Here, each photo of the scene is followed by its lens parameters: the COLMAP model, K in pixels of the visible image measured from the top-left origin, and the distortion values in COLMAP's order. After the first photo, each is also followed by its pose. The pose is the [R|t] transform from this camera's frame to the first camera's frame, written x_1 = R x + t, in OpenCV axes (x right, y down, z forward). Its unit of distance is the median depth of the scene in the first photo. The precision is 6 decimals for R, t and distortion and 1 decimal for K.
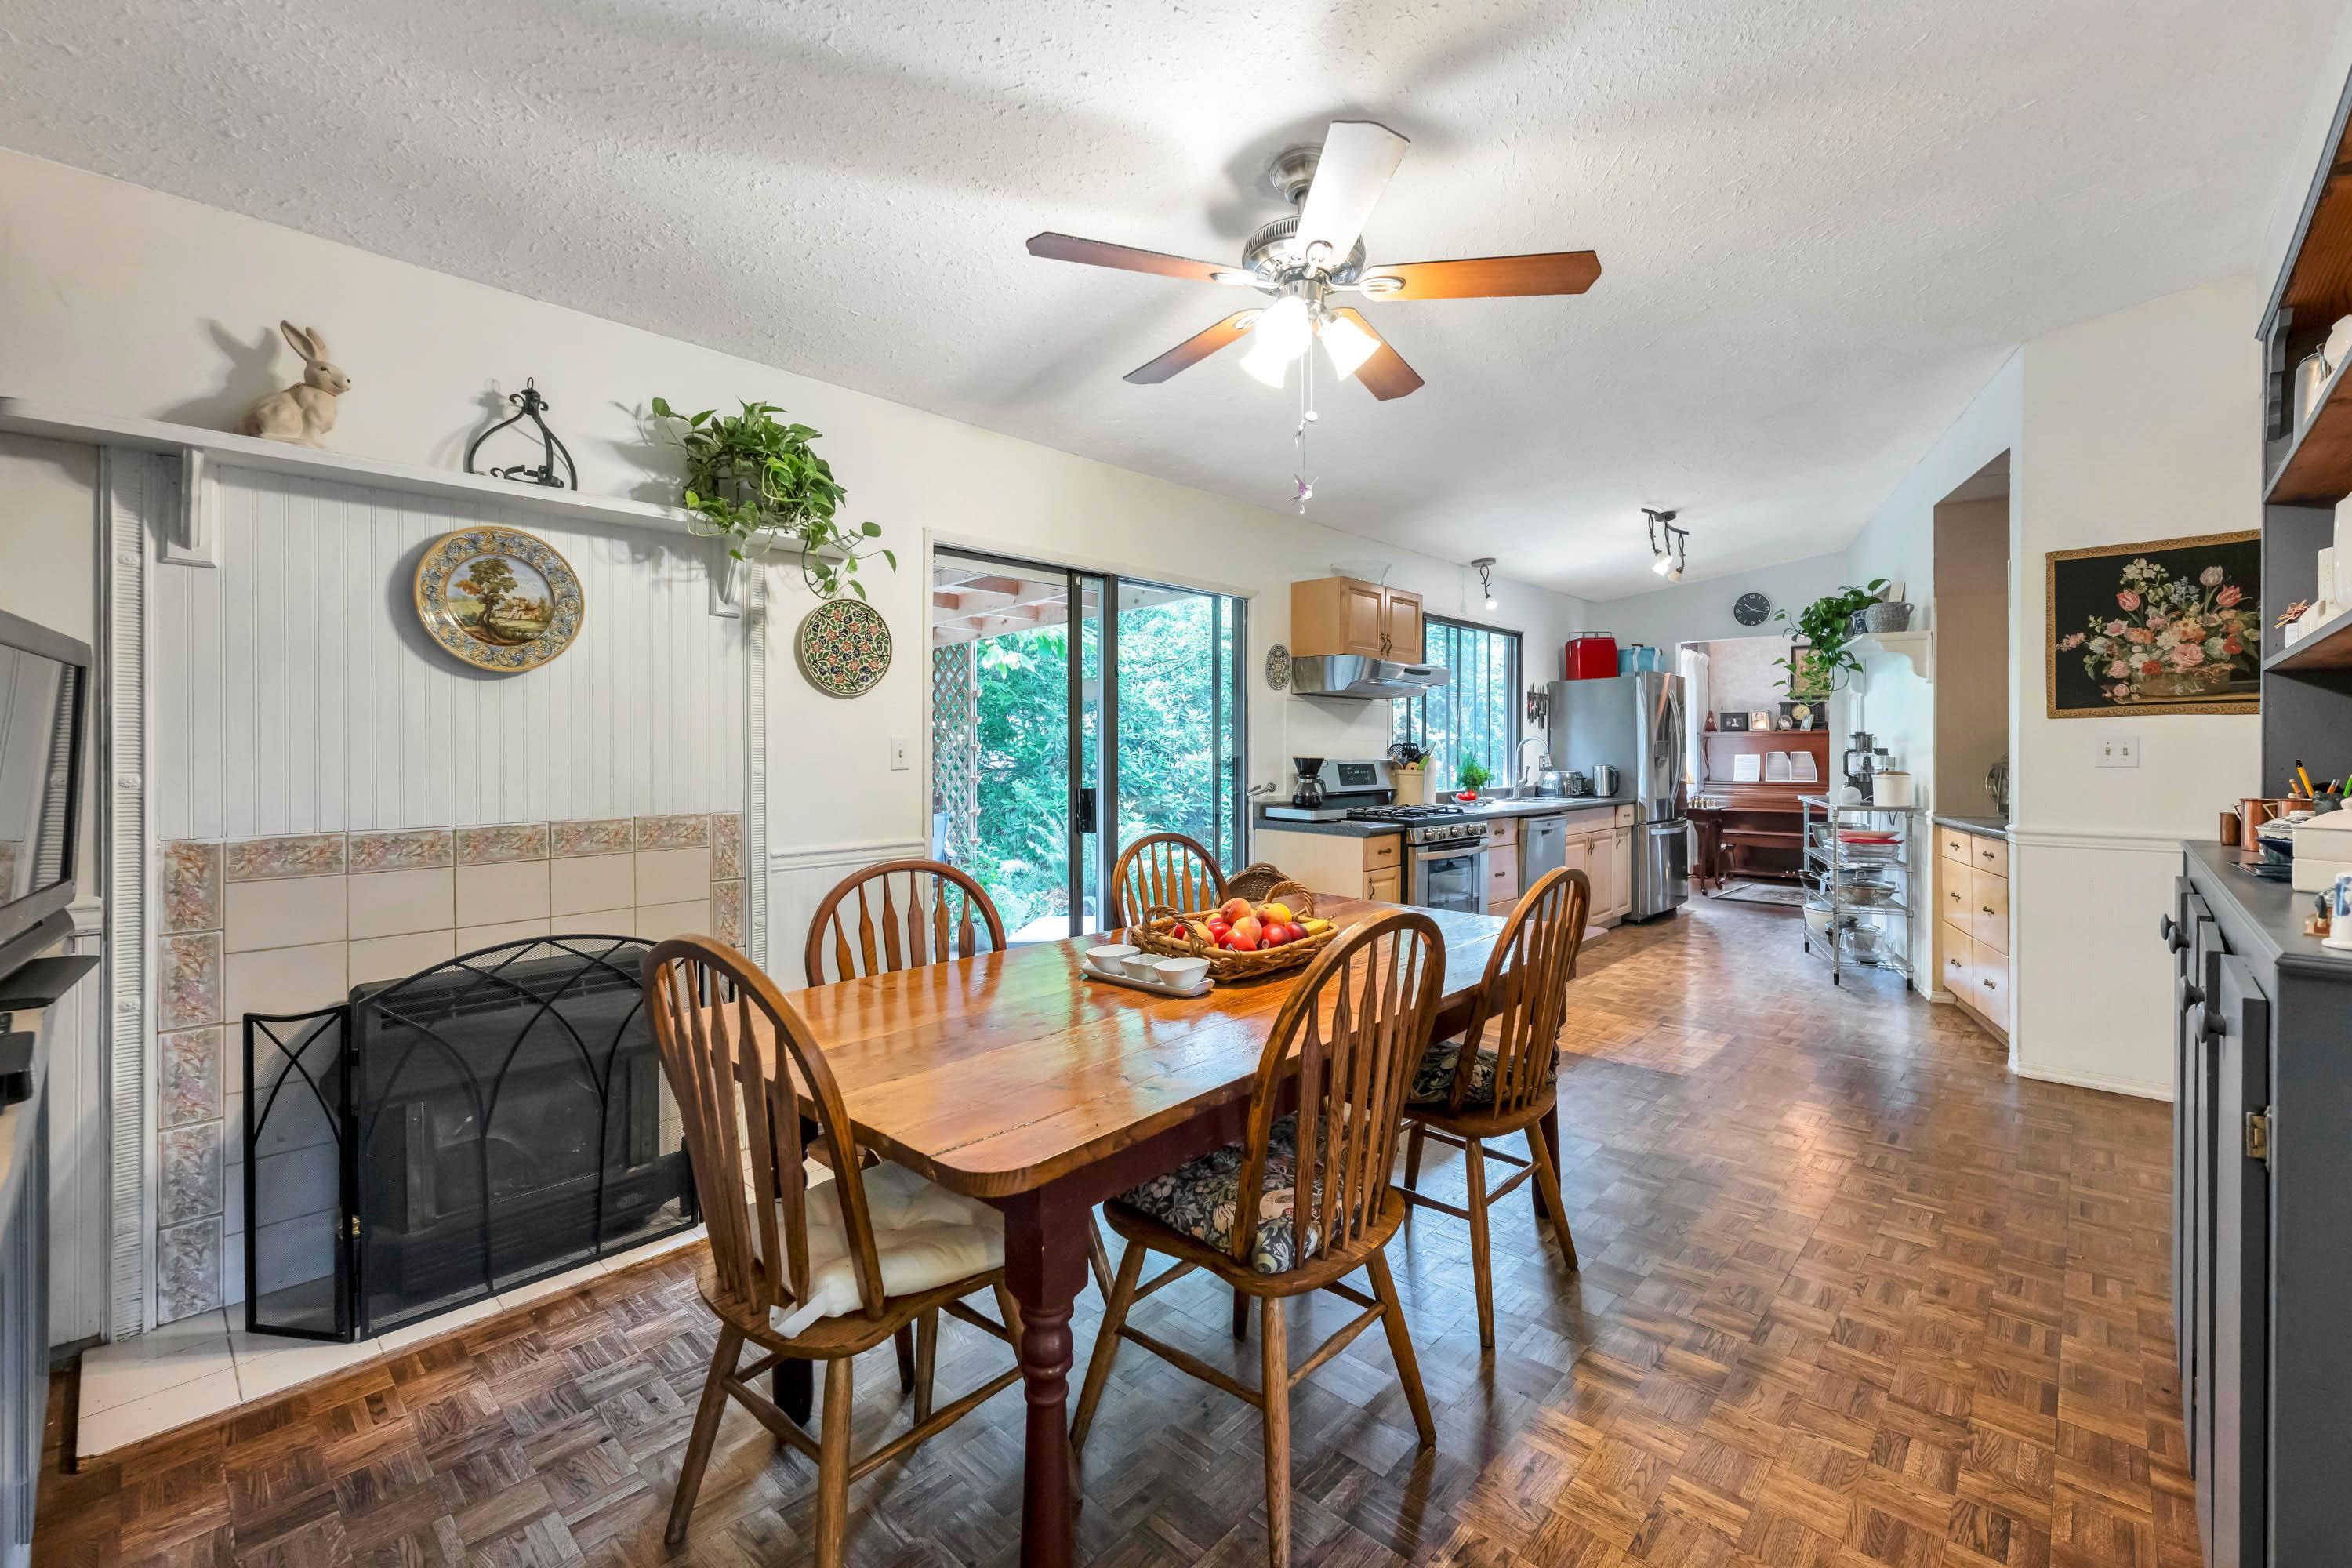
lens RADIAL K [[1001.4, 0, 1187.7], [0, 1001.4, 766.6], [0, 0, 1]] dist [-0.002091, -0.000062]
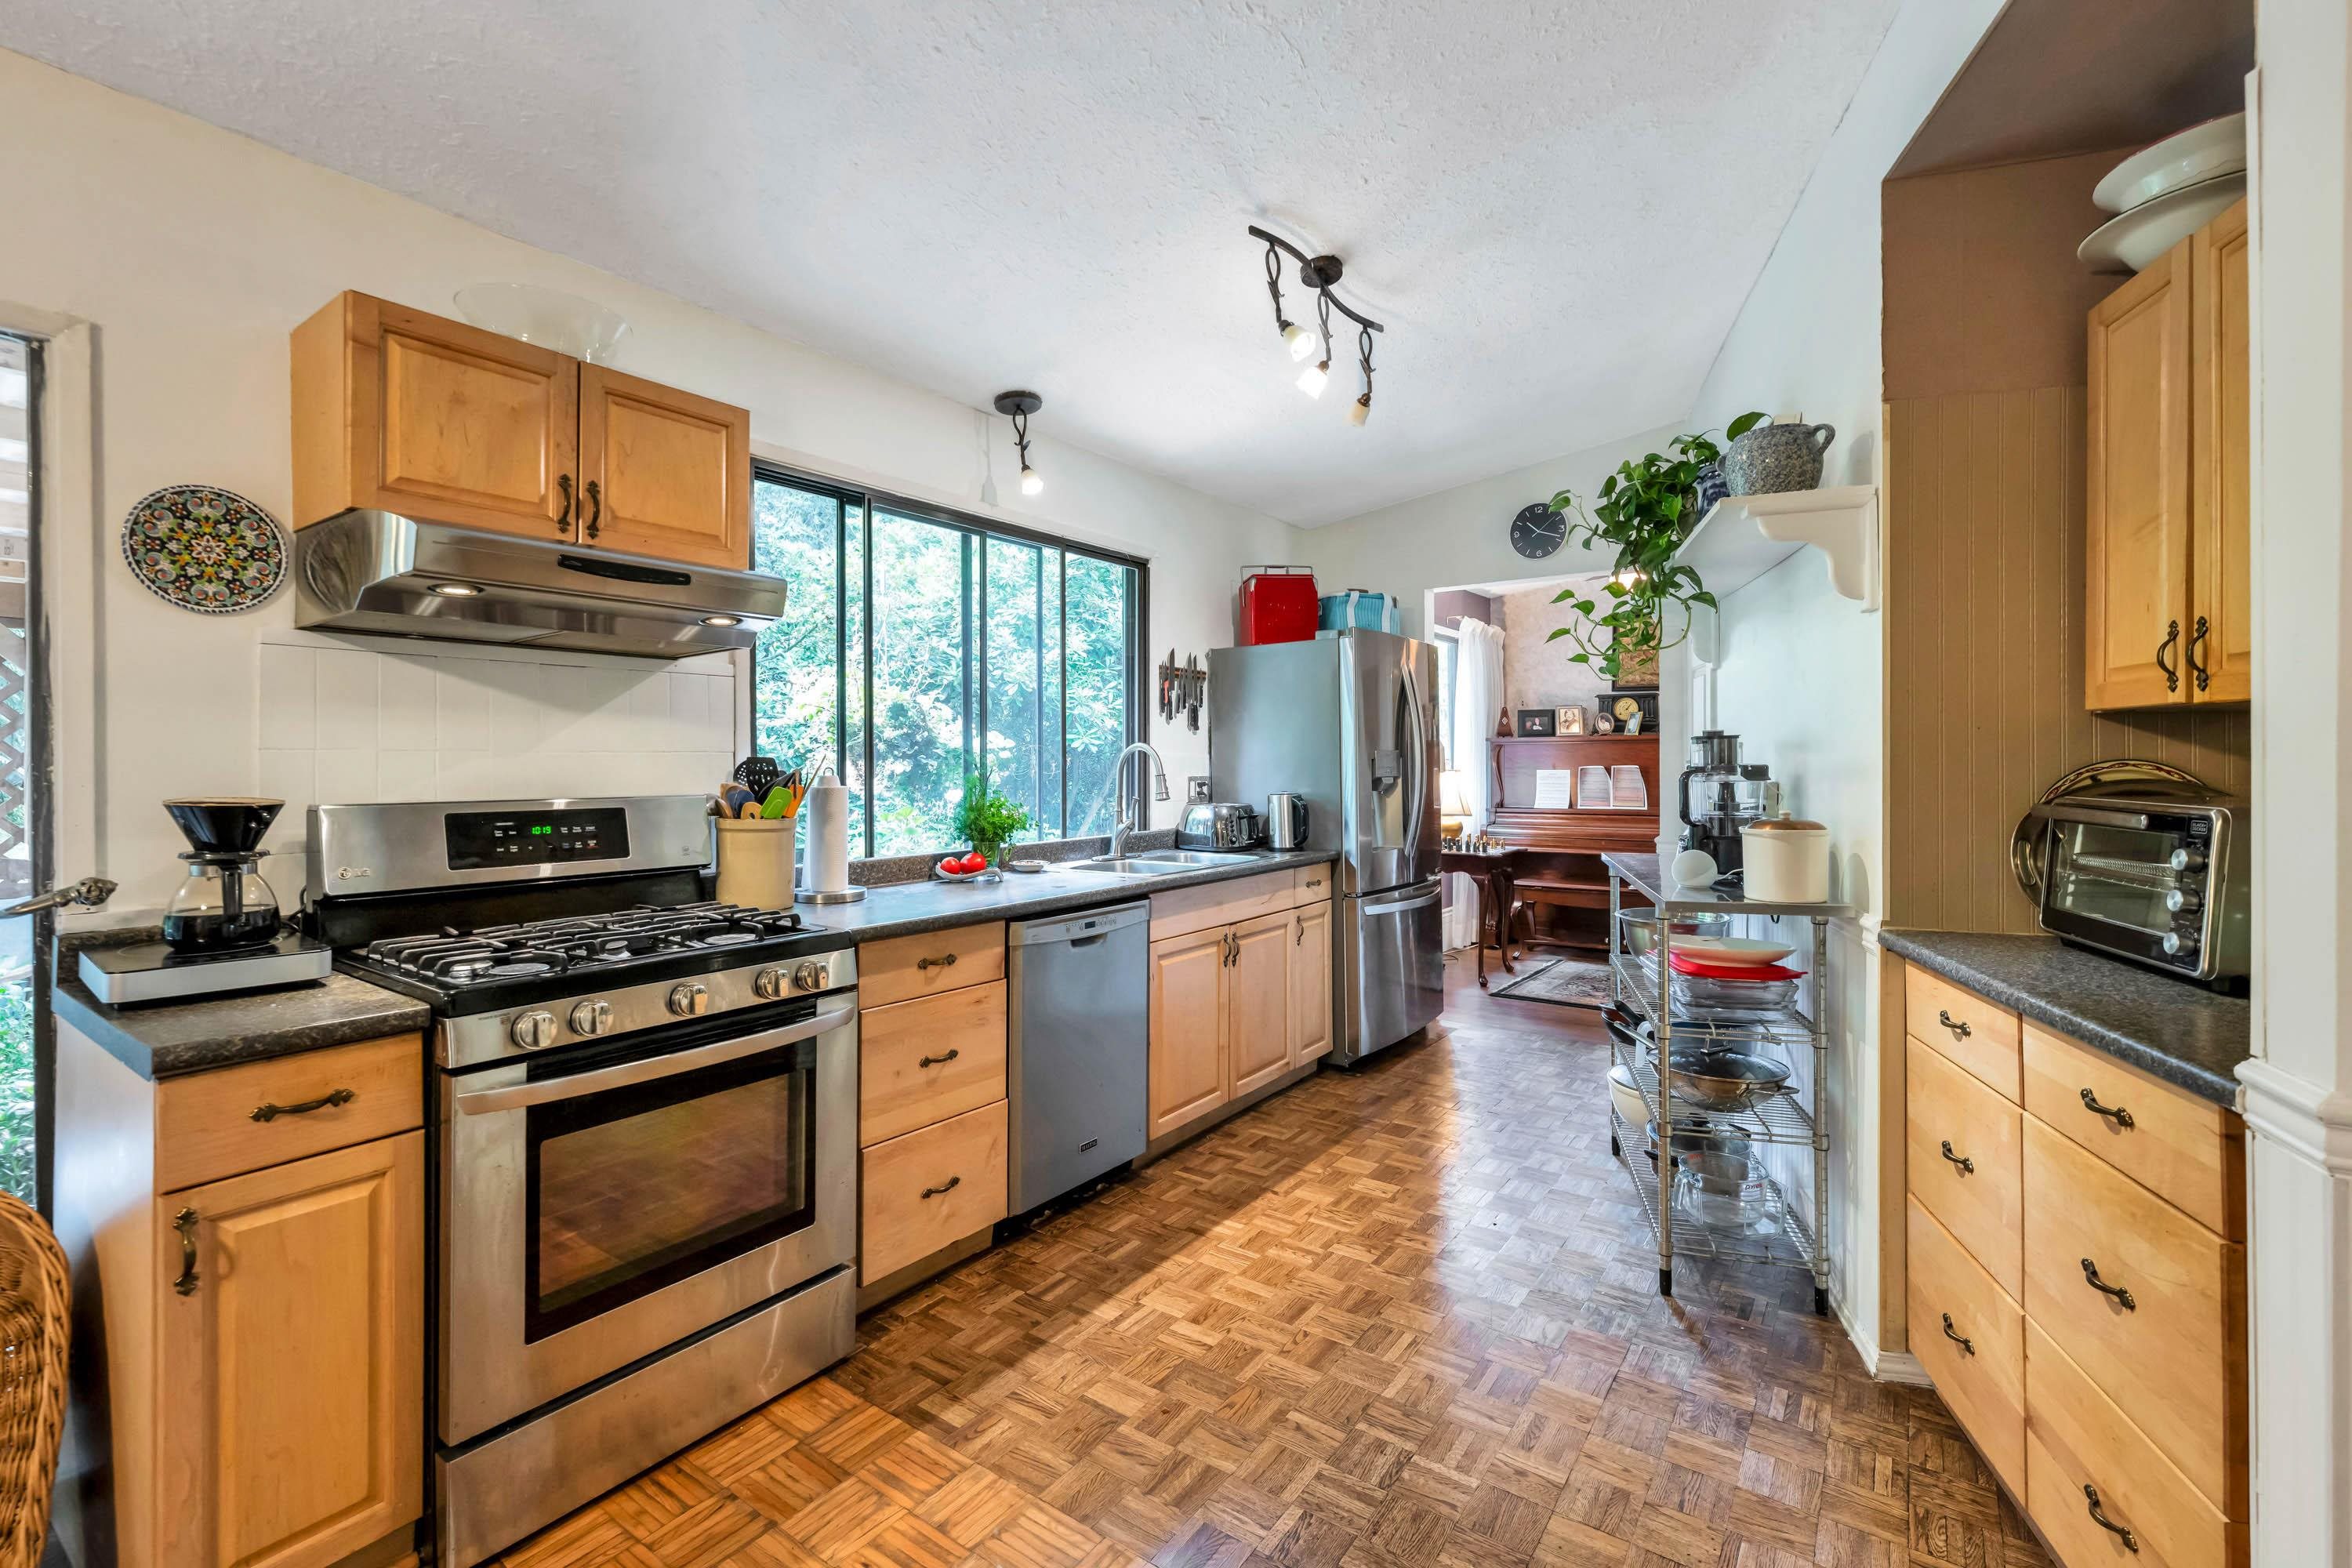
lens RADIAL K [[1018.4, 0, 1168.0], [0, 1018.4, 779.7], [0, 0, 1]] dist [-0.000321, 0.000106]
pose [[0.993950, -0.005667, 0.109683, 0.322423], [0.005416, 0.999982, 0.002584, -0.012588], [-0.109696, -0.001974, 0.993963, 0.487966]]
